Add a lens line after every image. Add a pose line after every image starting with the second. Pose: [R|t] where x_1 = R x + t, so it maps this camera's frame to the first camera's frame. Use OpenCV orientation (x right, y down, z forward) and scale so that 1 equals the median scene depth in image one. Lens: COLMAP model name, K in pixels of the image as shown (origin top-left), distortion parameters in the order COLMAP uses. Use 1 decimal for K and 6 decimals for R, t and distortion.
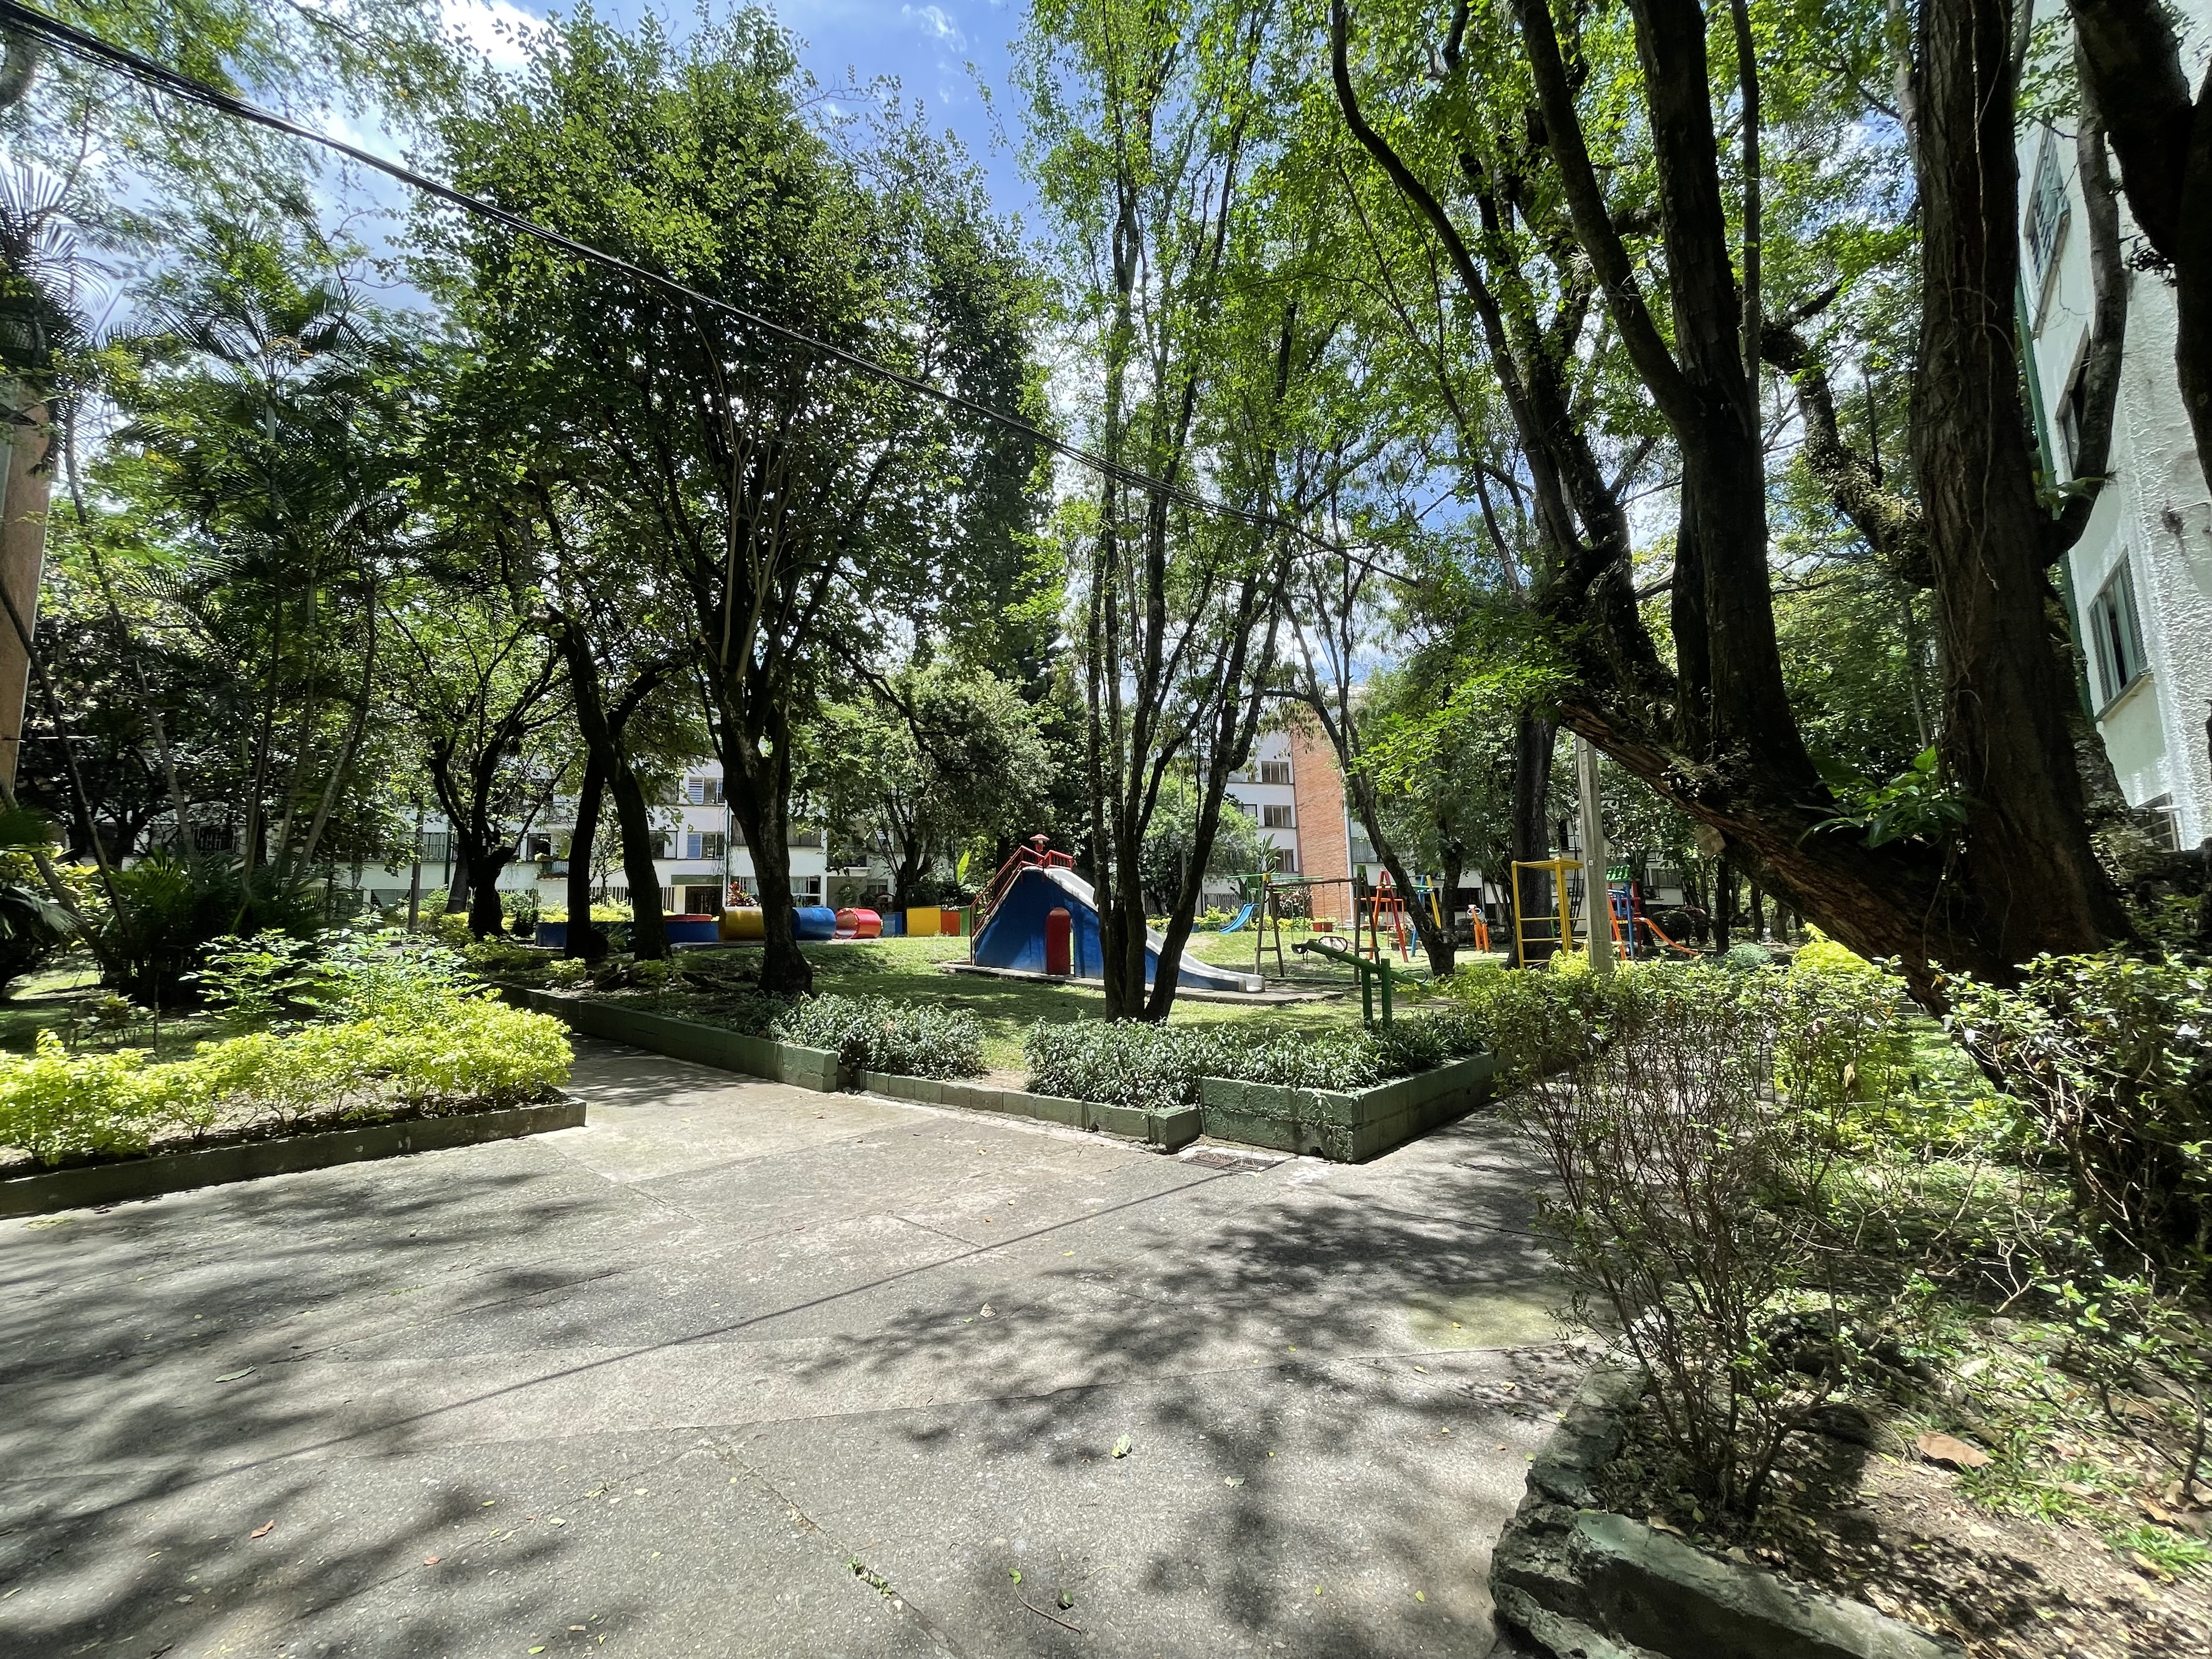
lens RADIAL K [[893.5, 0, 1105.0], [0, 893.5, 831.3], [0, 0, 1]] dist [-0.000504, 0.001181]
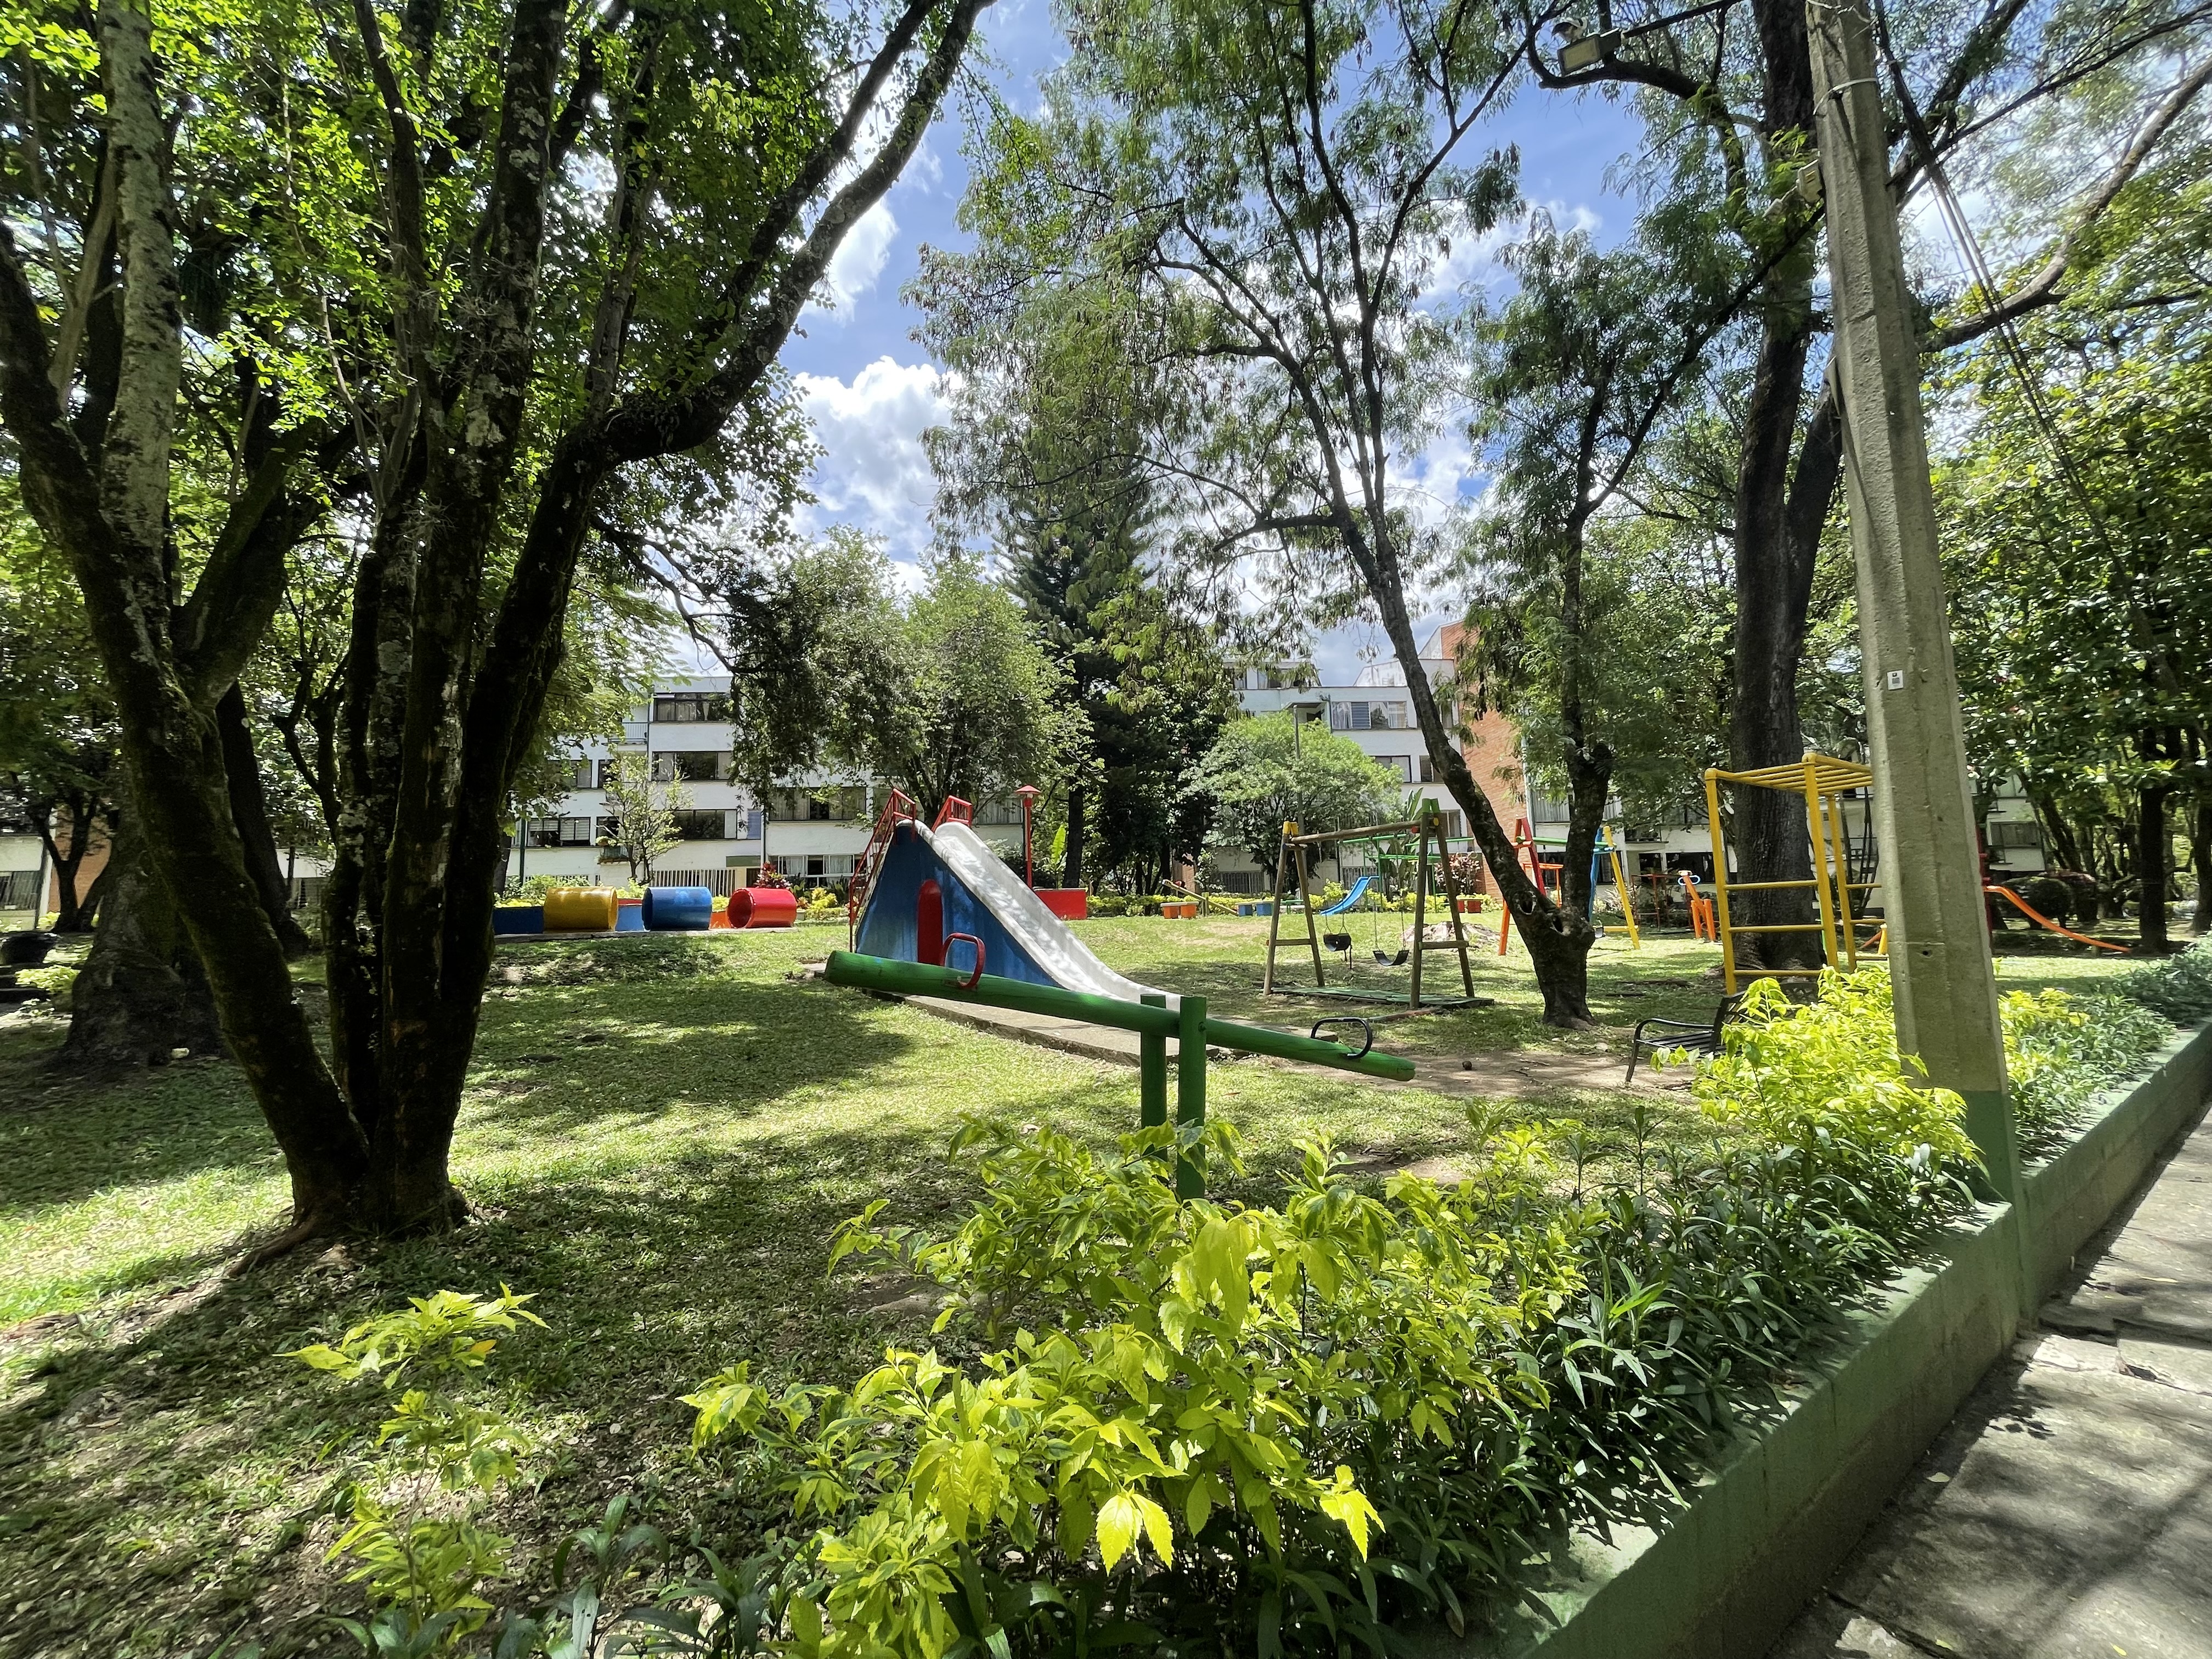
lens RADIAL K [[893.5, 0, 1110.3], [0, 893.5, 822.3], [0, 0, 1]] dist [-0.000504, 0.001181]
pose [[0.974972, -0.030611, -0.220210, 0.103943], [0.032679, 0.999449, 0.005753, 0.021301], [0.219913, -0.012806, 0.975435, 0.191965]]
